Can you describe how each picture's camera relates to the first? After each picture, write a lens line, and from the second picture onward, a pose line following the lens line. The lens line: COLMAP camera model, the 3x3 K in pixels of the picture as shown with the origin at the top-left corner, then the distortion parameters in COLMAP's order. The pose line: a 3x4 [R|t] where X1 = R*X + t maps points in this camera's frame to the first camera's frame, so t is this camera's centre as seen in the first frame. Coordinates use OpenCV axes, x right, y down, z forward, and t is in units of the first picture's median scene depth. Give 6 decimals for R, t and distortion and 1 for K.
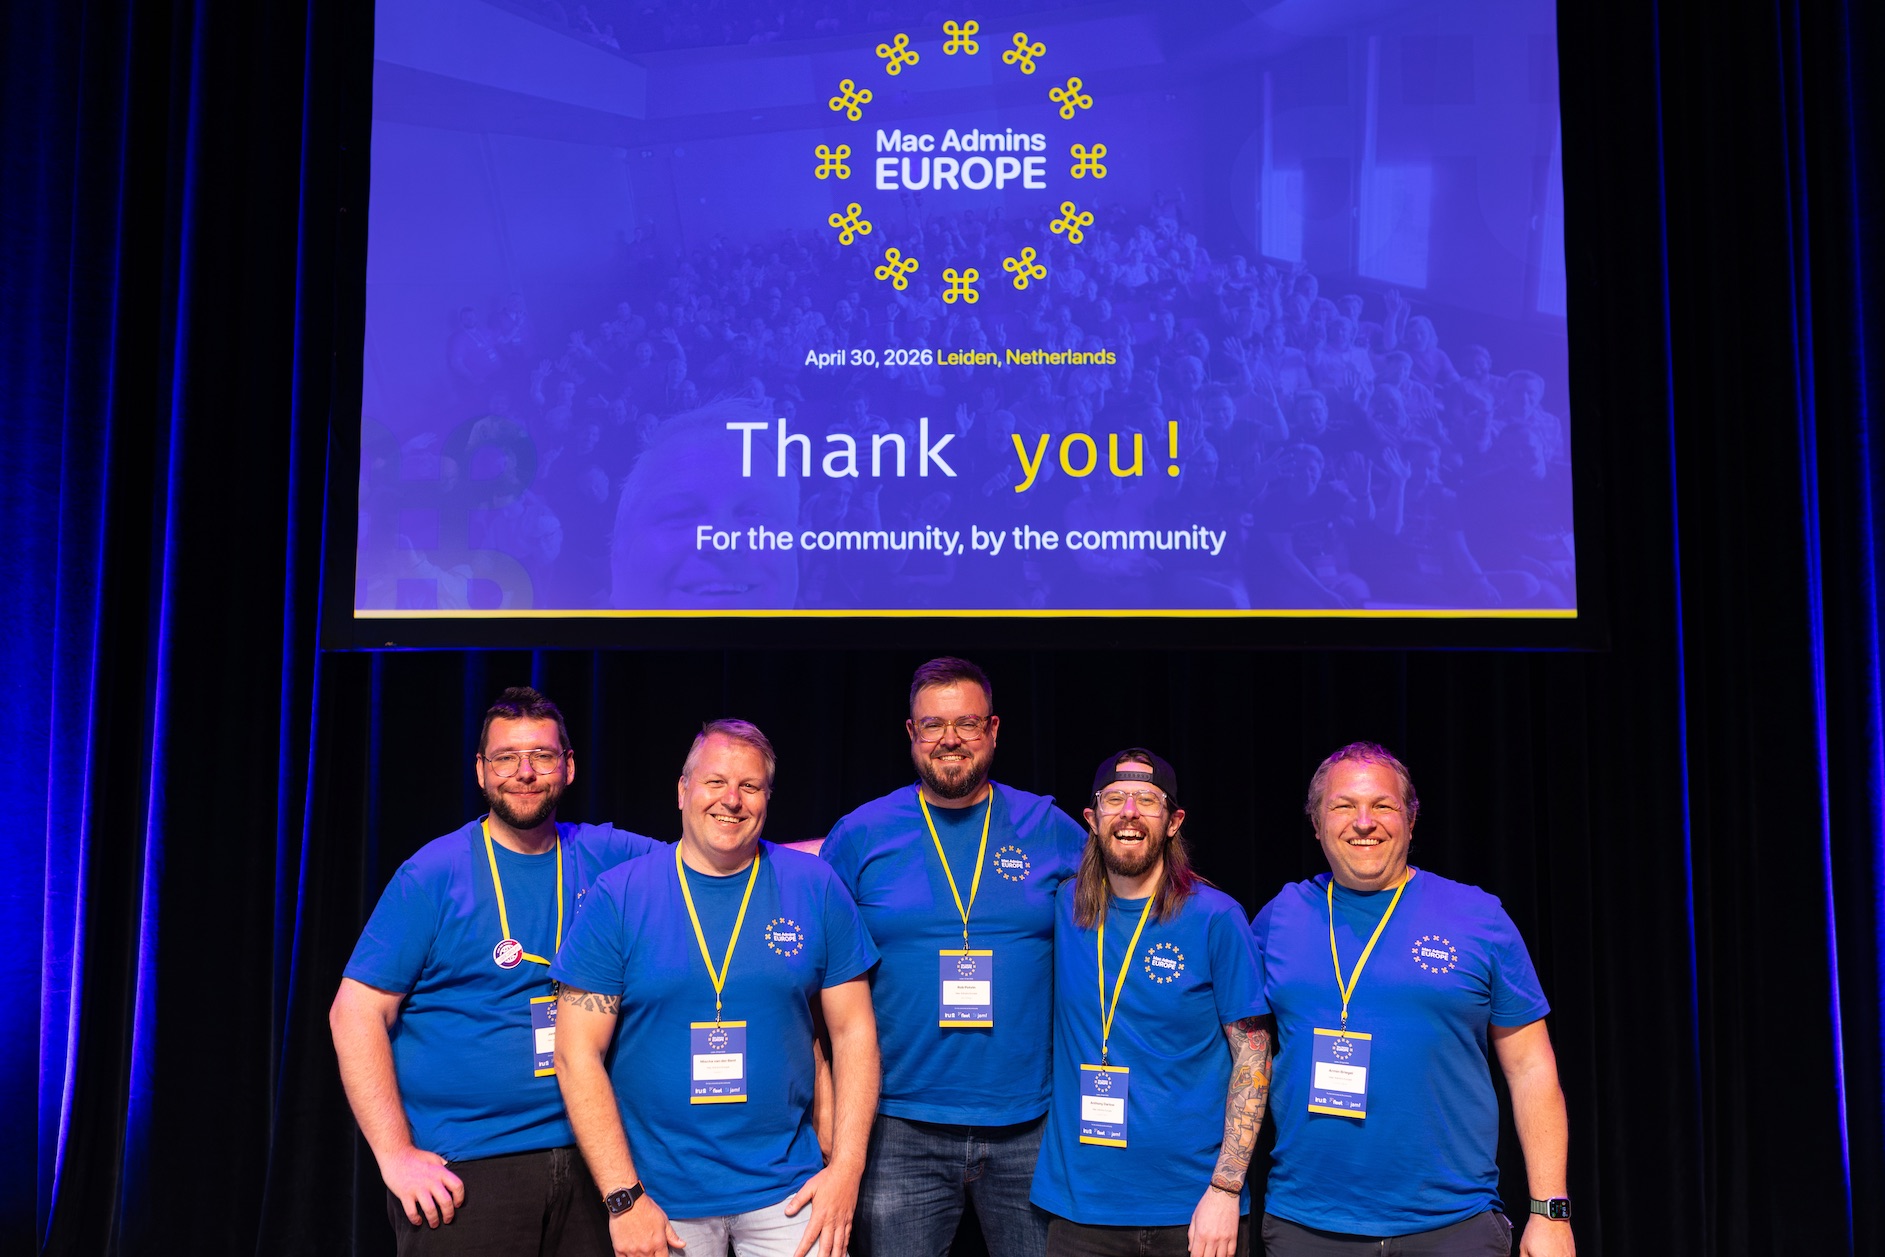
lens RADIAL K [[1881.4, 0, 969.5], [0, 1881.4, 635.9], [0, 0, 1]] dist [-0.054917, 0.246378]
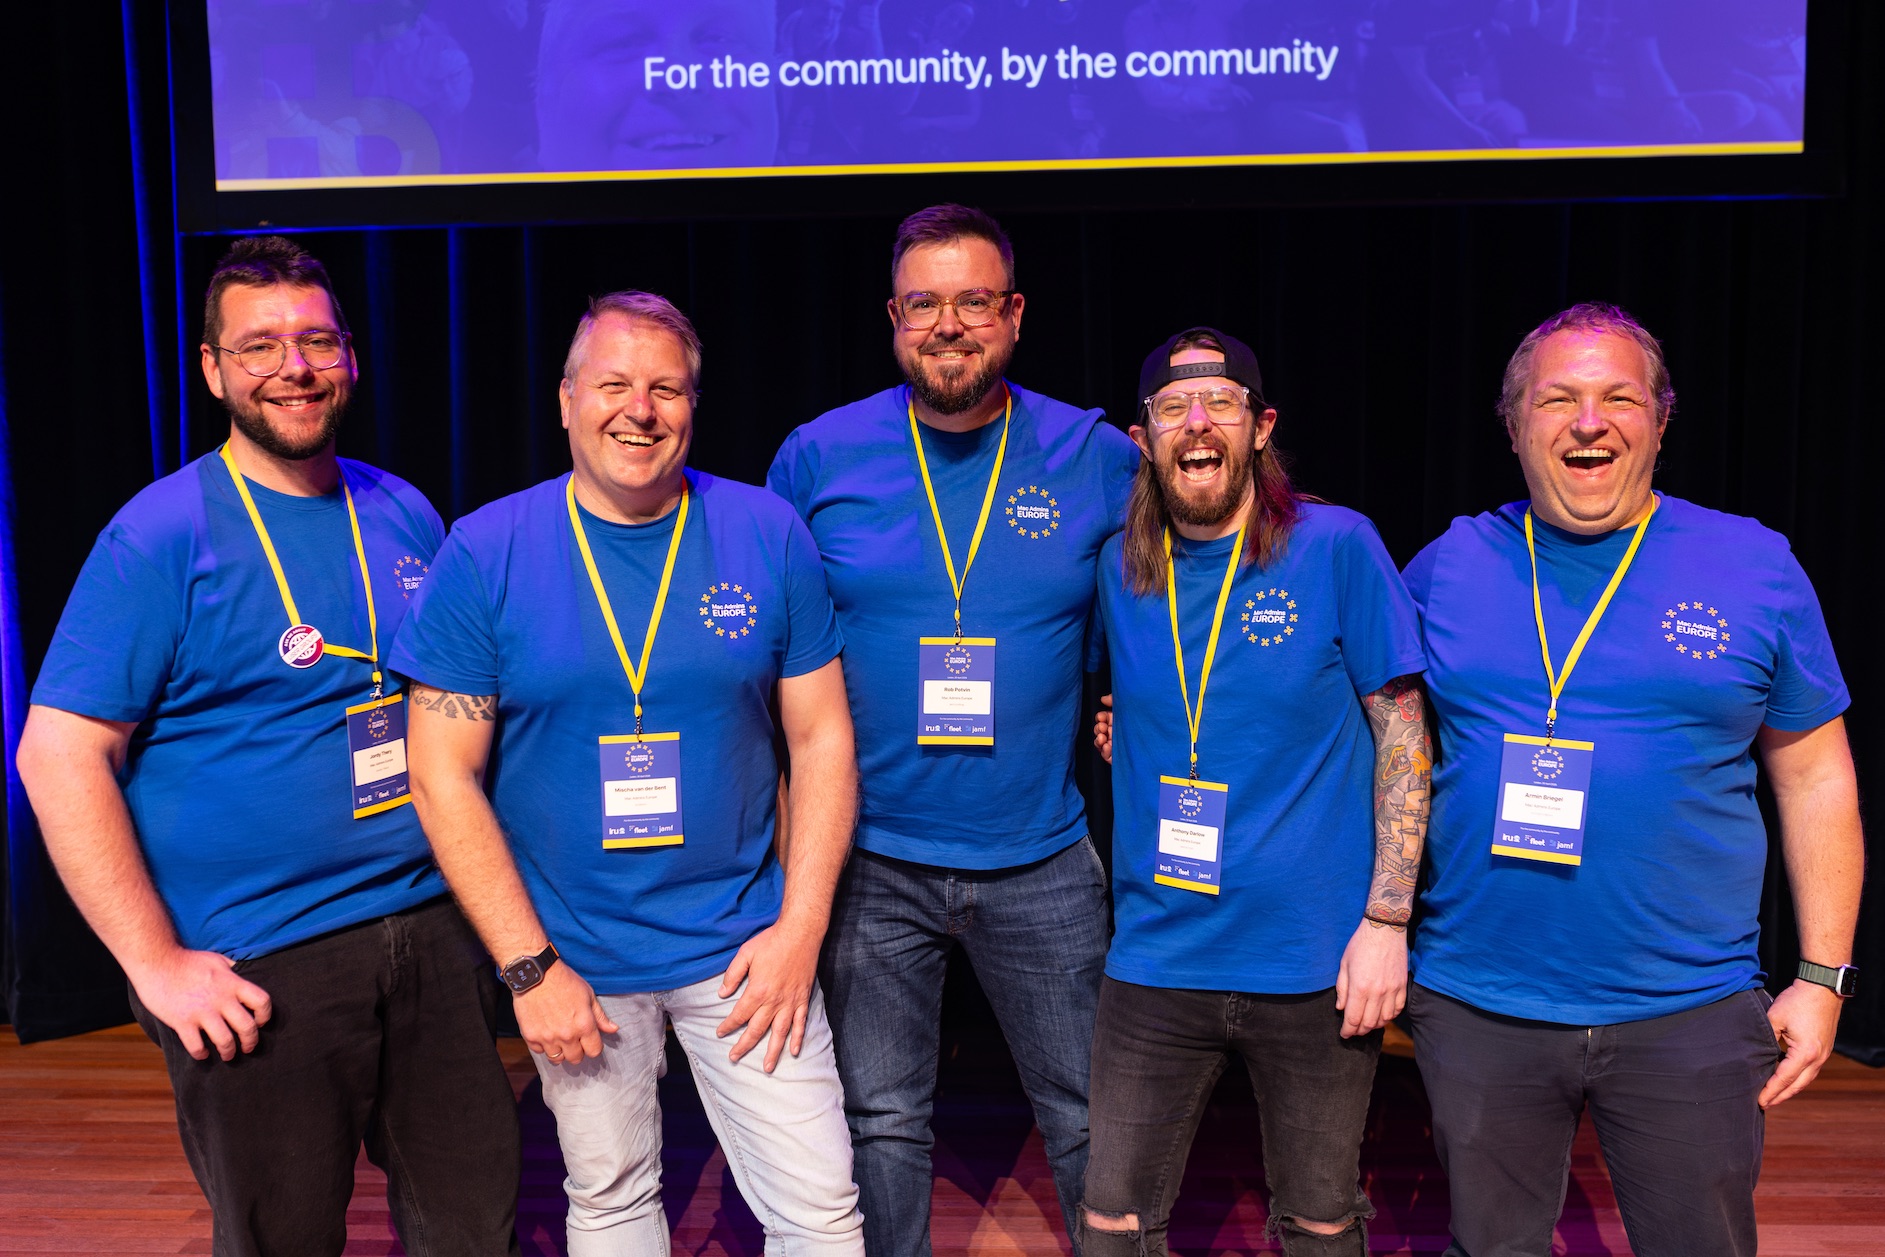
lens RADIAL K [[1881.4, 0, 969.5], [0, 1881.4, 635.9], [0, 0, 1]] dist [-0.054917, 0.246378]
pose [[0.999413, -0.015027, -0.030792, 0.007901], [0.020947, 0.979152, 0.202048, 0.020938], [0.027114, -0.202575, 0.978891, 0.208582]]
